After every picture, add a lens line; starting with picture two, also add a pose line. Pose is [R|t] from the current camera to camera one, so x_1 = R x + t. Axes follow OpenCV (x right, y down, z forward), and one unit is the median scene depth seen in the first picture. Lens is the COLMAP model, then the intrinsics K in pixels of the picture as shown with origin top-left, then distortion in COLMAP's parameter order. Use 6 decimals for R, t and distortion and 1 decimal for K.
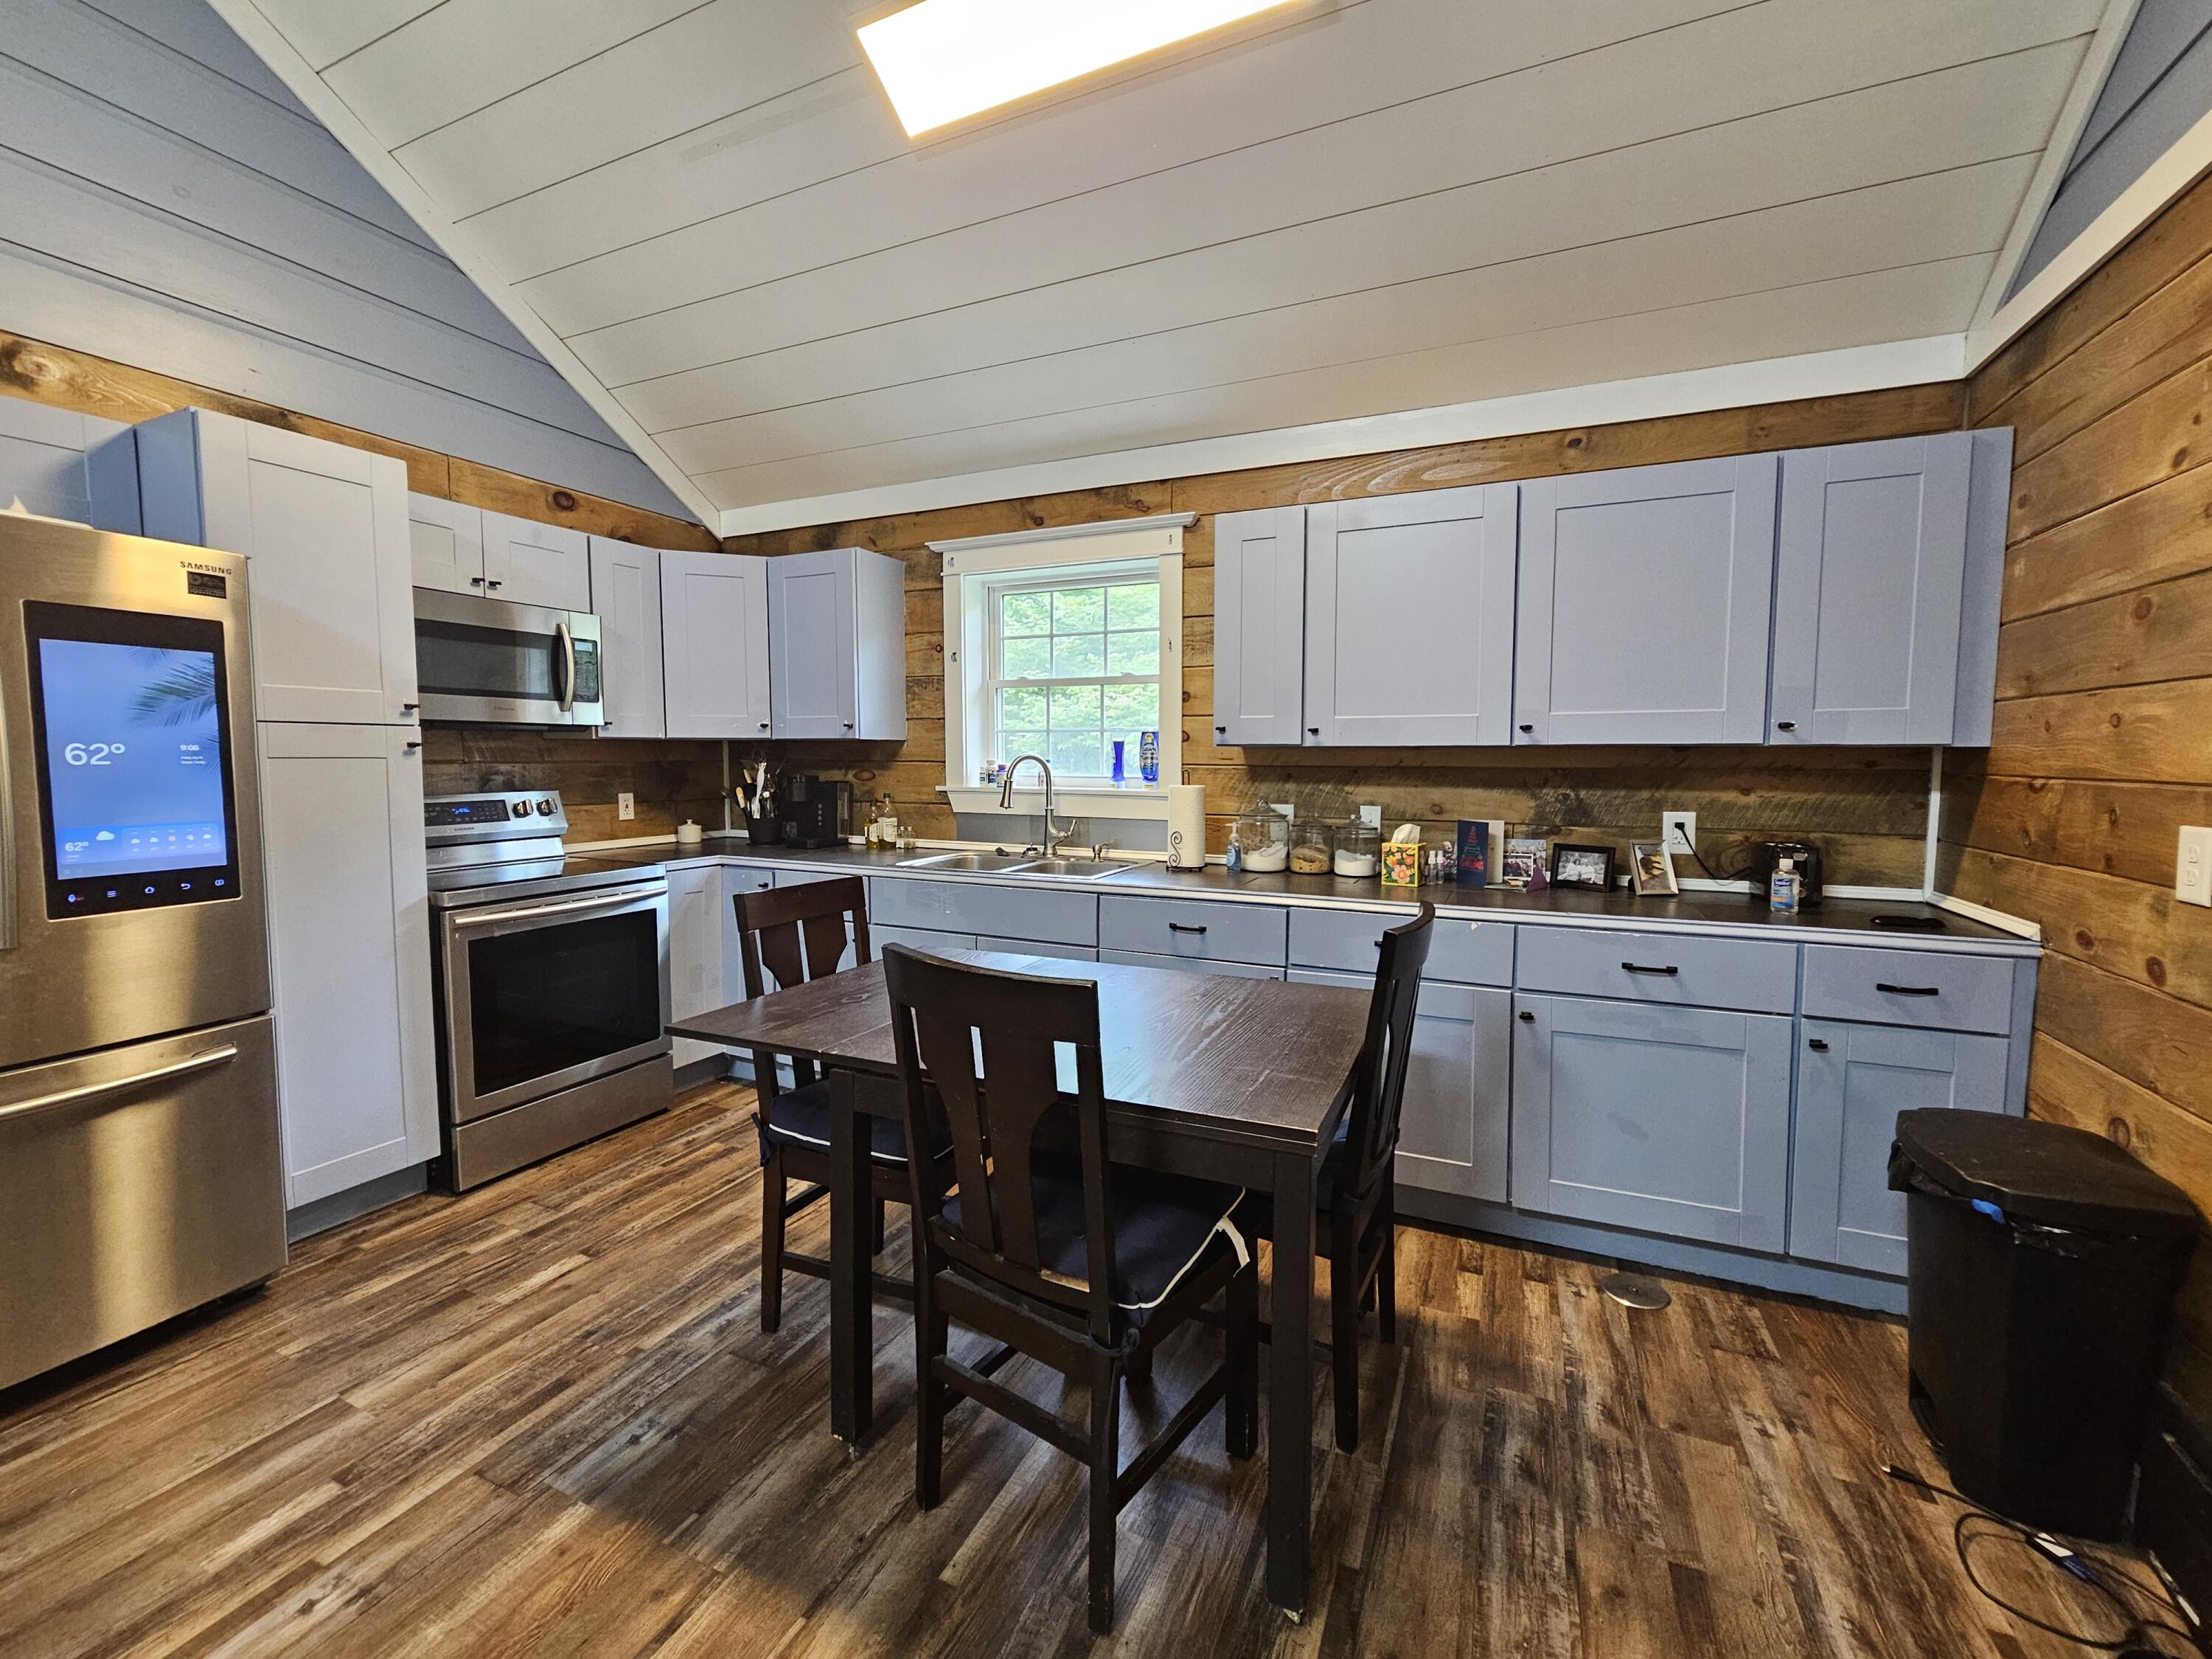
lens RADIAL K [[912.5, 0, 1106.9], [0, 912.5, 817.1], [0, 0, 1]] dist [-0.002093, 0.001419]
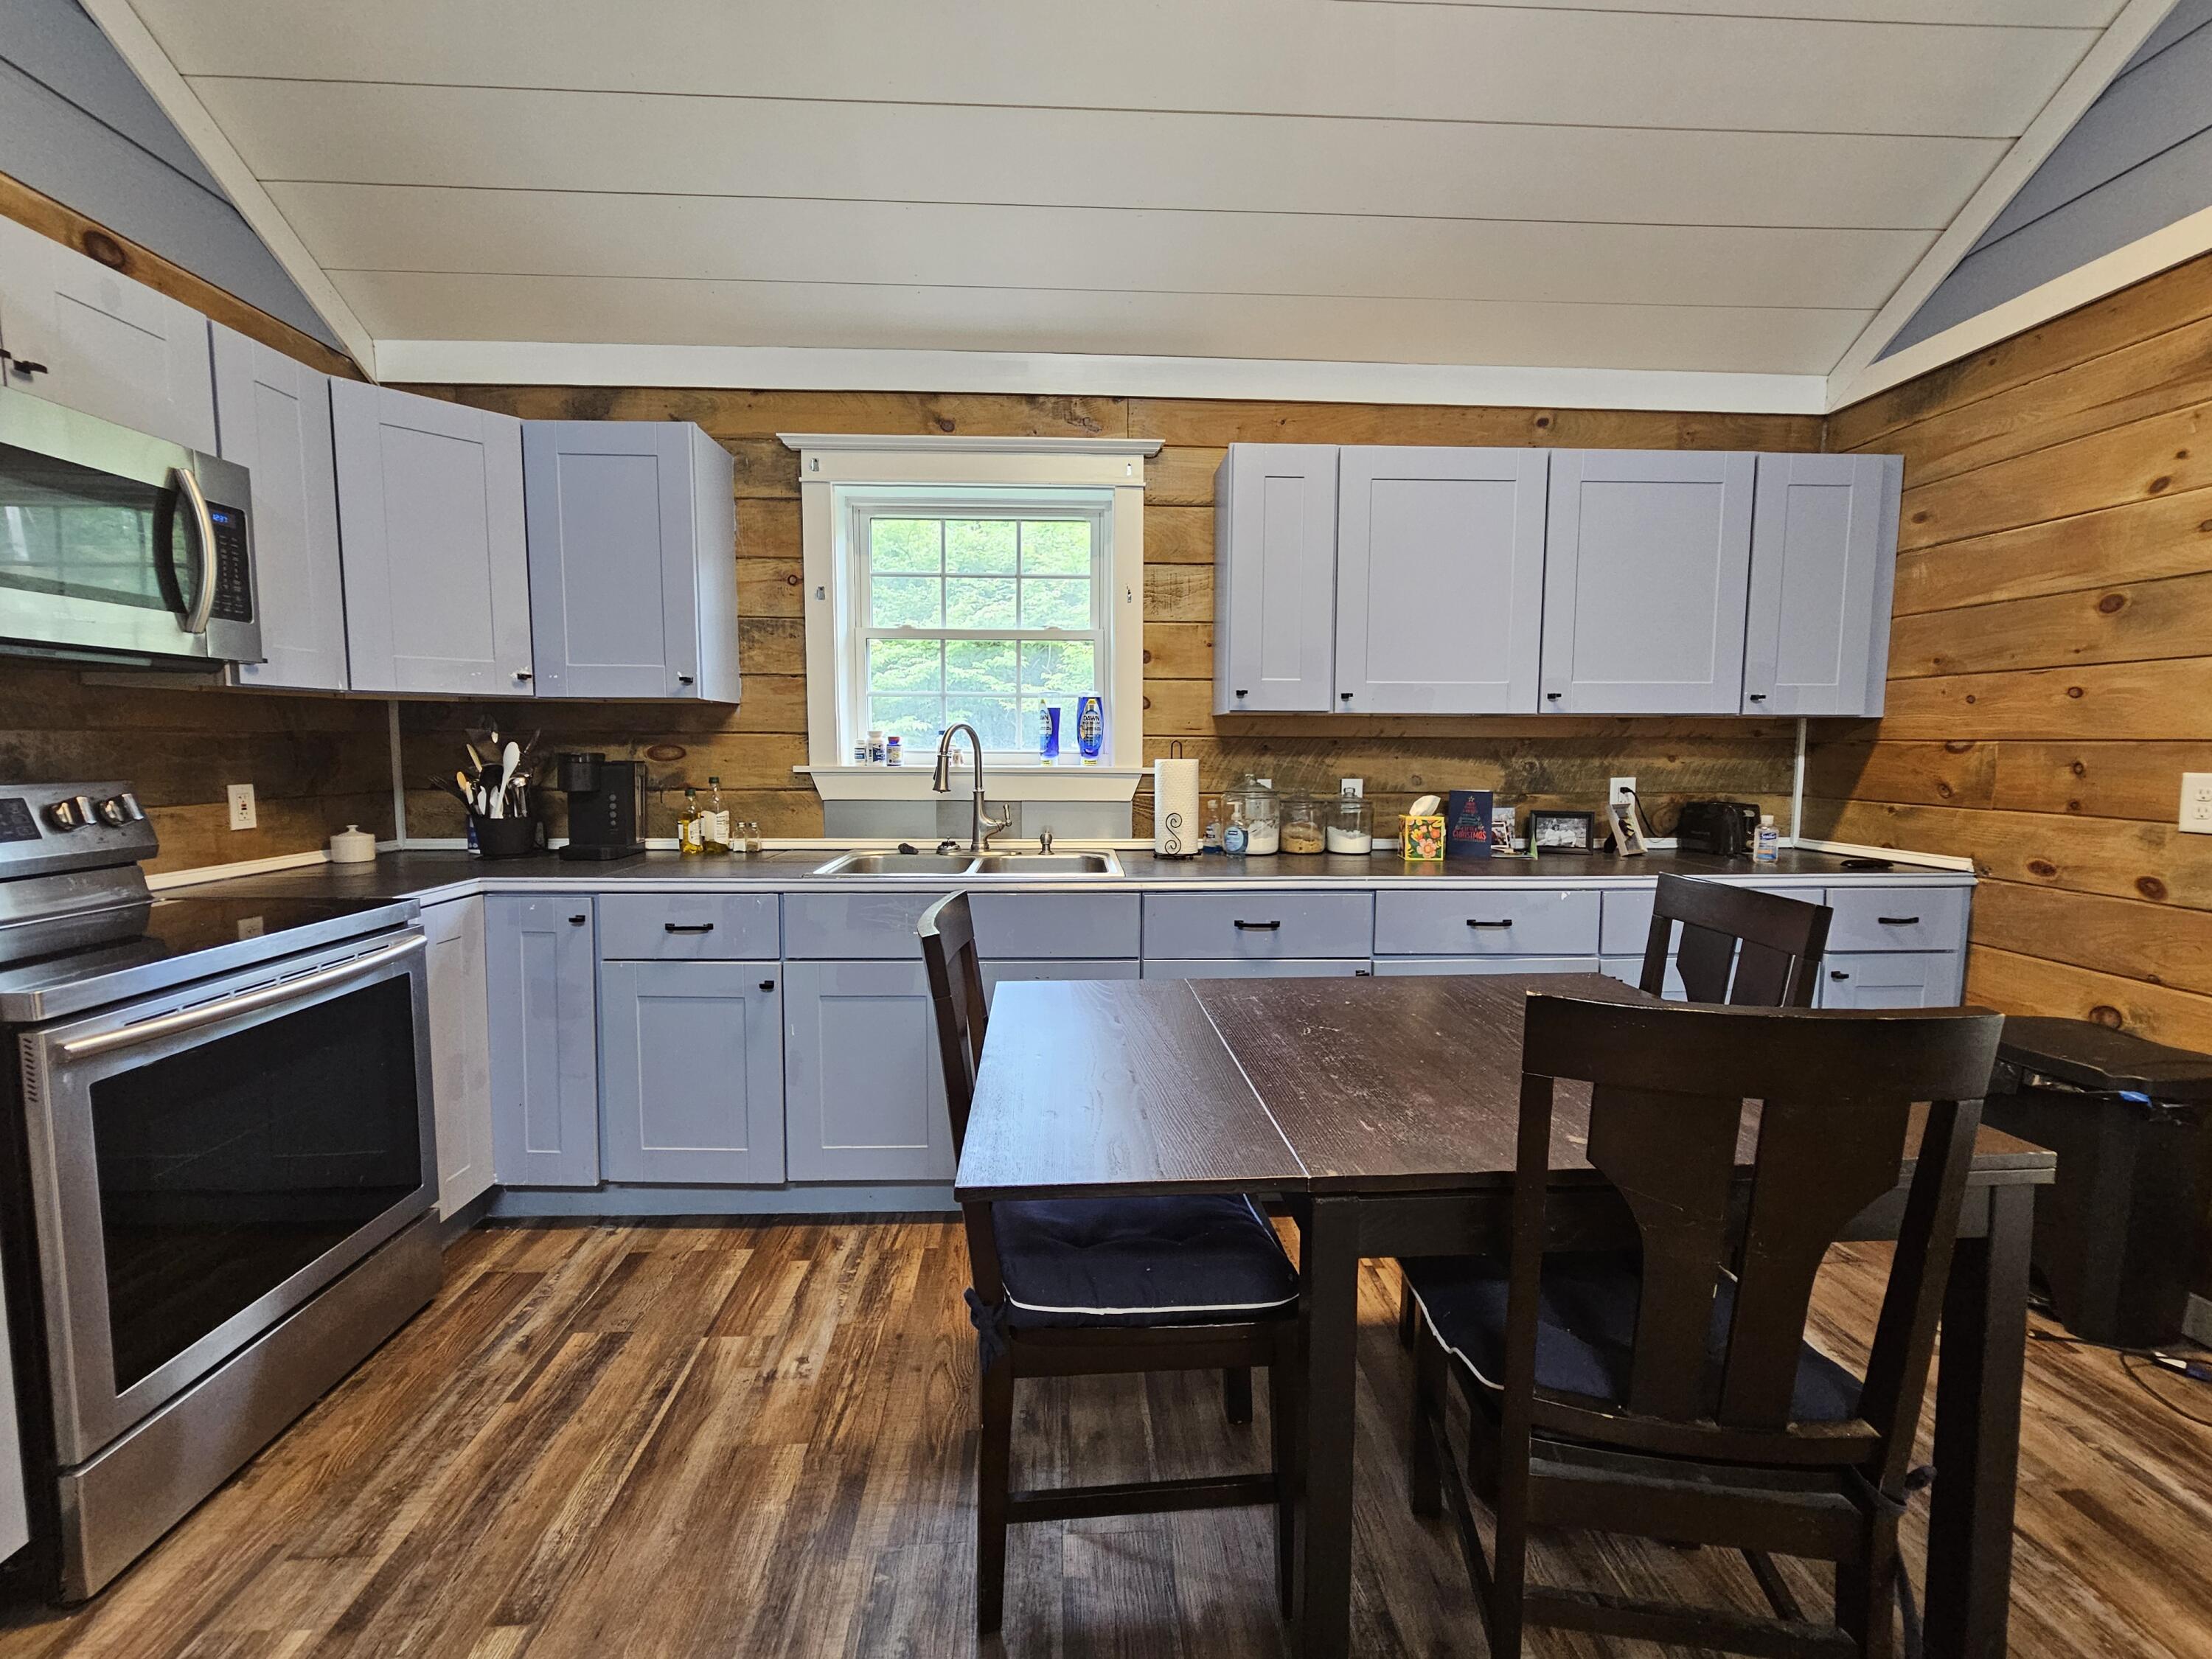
lens RADIAL K [[912.5, 0, 1105.5], [0, 912.5, 816.2], [0, 0, 1]] dist [-0.002093, 0.001419]
pose [[0.889116, -0.036730, 0.456207, -0.388776], [0.030353, 0.999312, 0.021301, -0.001413], [-0.456675, -0.005092, 0.889619, 0.285075]]
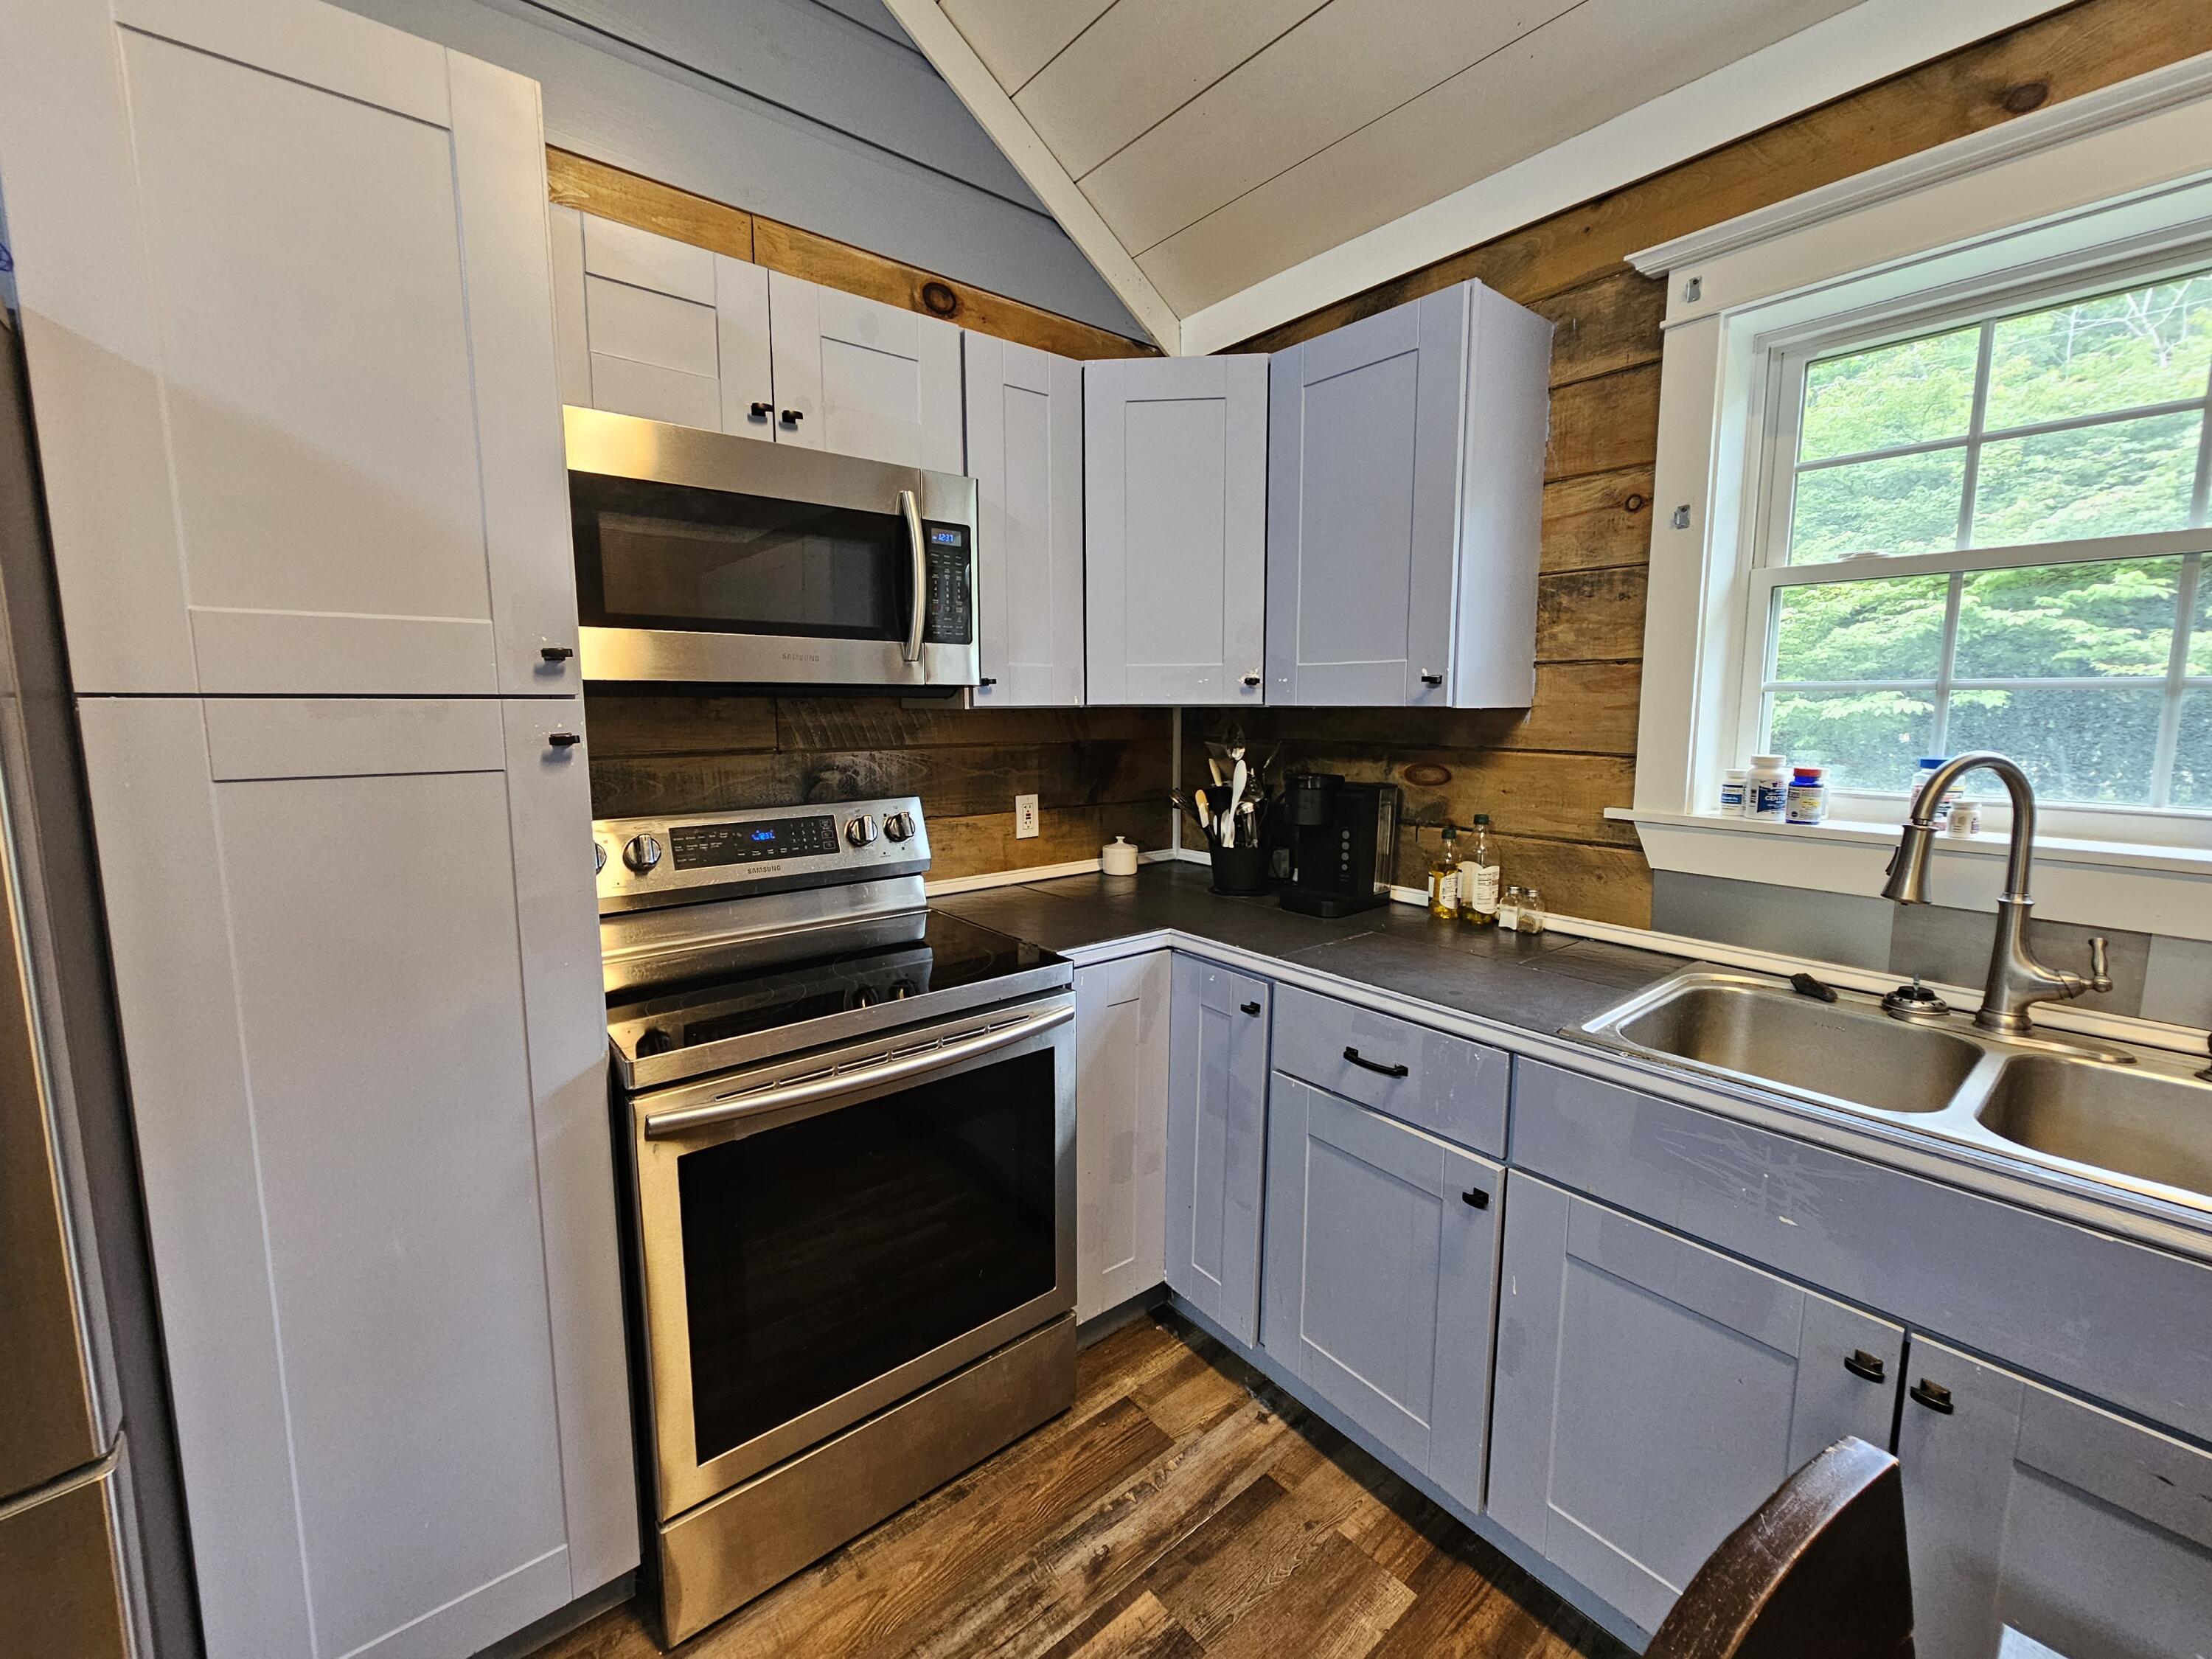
lens RADIAL K [[912.5, 0, 1103.1], [0, 912.5, 815.8], [0, 0, 1]] dist [-0.002093, 0.001419]
pose [[0.898769, 0.051019, -0.435444, -0.276160], [-0.027215, 0.997783, 0.060733, -0.065981], [0.437577, -0.042735, 0.898165, 0.609398]]
